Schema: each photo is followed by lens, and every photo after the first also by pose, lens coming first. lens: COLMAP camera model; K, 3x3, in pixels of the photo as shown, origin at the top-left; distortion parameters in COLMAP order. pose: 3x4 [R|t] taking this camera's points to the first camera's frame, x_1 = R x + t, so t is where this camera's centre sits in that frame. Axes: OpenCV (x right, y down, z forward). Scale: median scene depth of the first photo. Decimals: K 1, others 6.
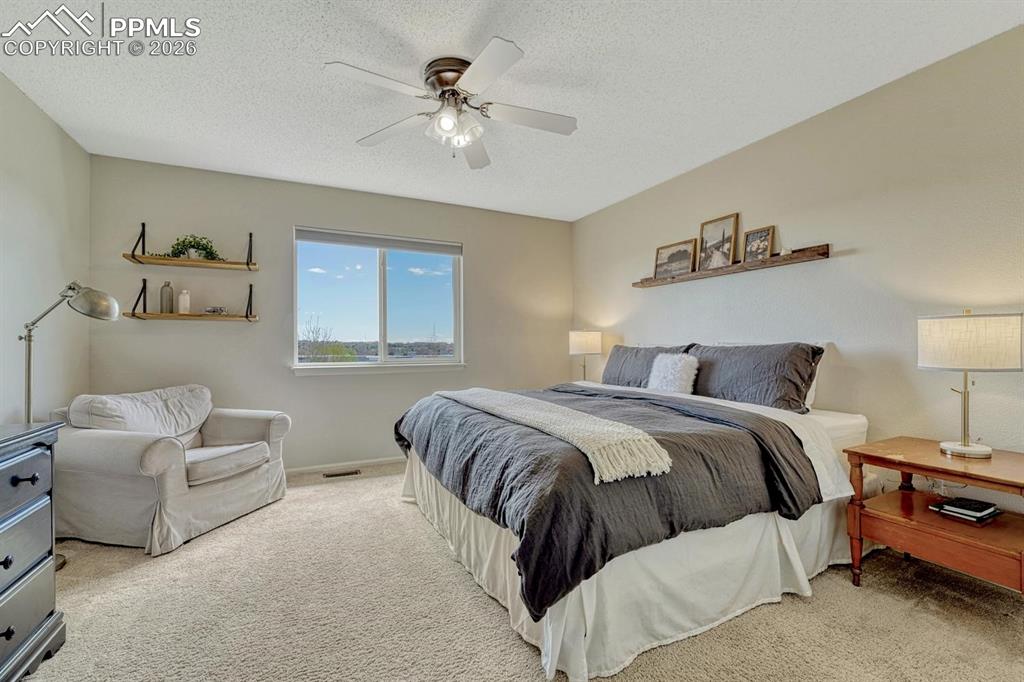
lens RADIAL K [[445.7, 0, 512.0], [0, 445.7, 341.0], [0, 0, 1]] dist [-0.013976, -0.000038]
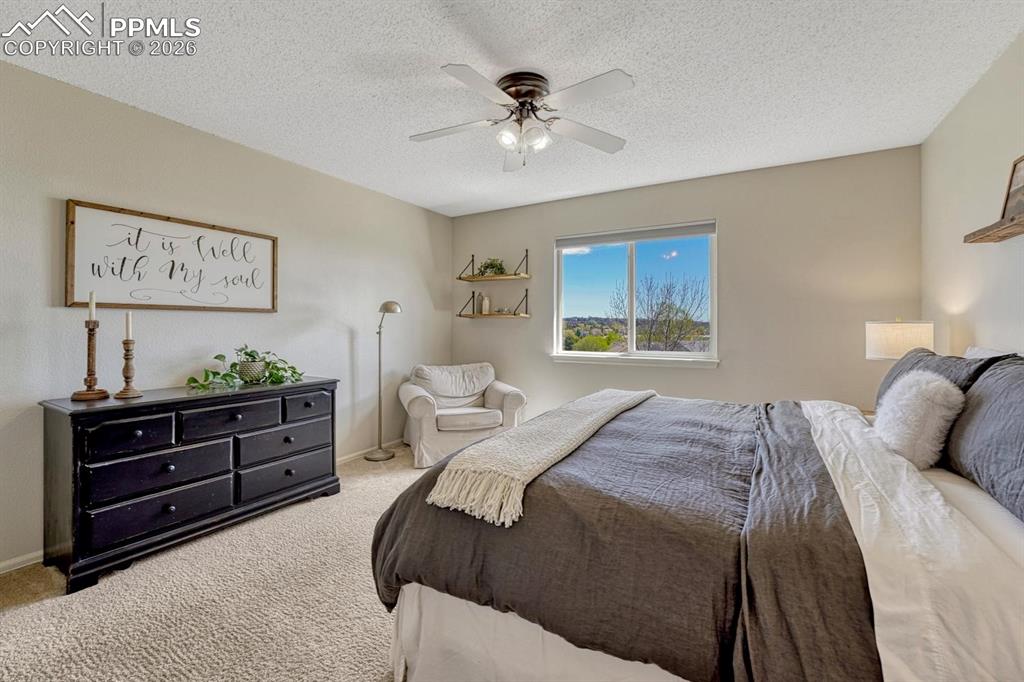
lens RADIAL K [[430.9, 0, 505.8], [0, 430.9, 327.1], [0, 0, 1]] dist [-0.001524, 0.000514]
pose [[0.542069, 0.005551, -0.840316, 0.505105], [0.003850, 0.999951, 0.009089, -0.032013], [0.840325, -0.008162, 0.542021, 0.300197]]
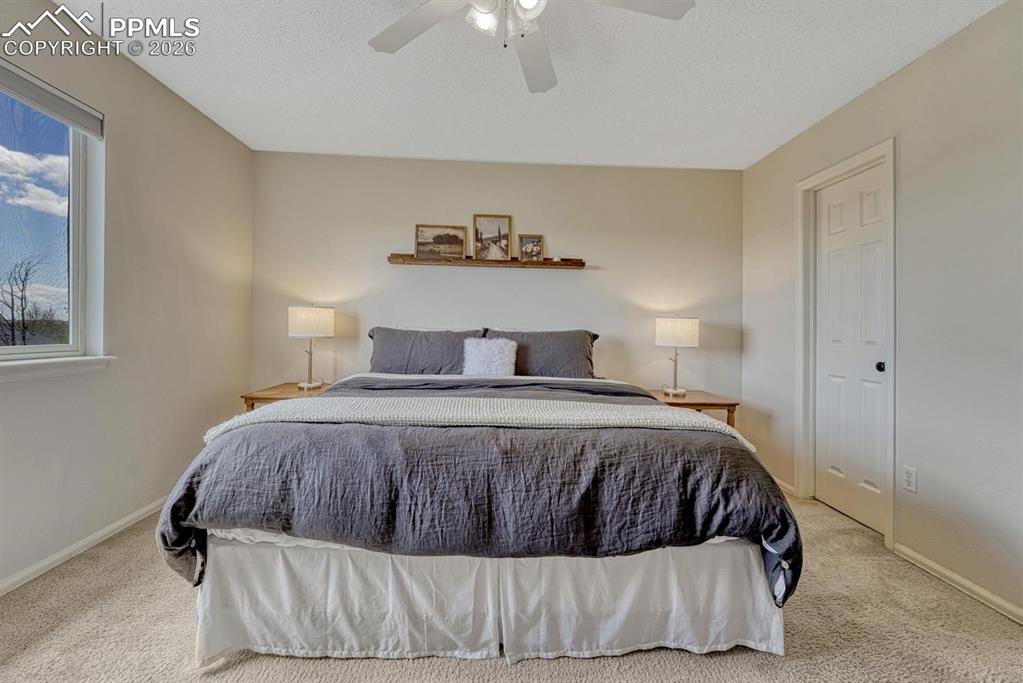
lens RADIAL K [[430.5, 0, 505.3], [0, 430.5, 327.6], [0, 0, 1]] dist [-0.001524, 0.000514]
pose [[0.402650, 0.015692, 0.915219, -0.506310], [-0.032167, 0.999478, -0.002984, 0.005733], [-0.914788, -0.028238, 0.402945, 0.544865]]
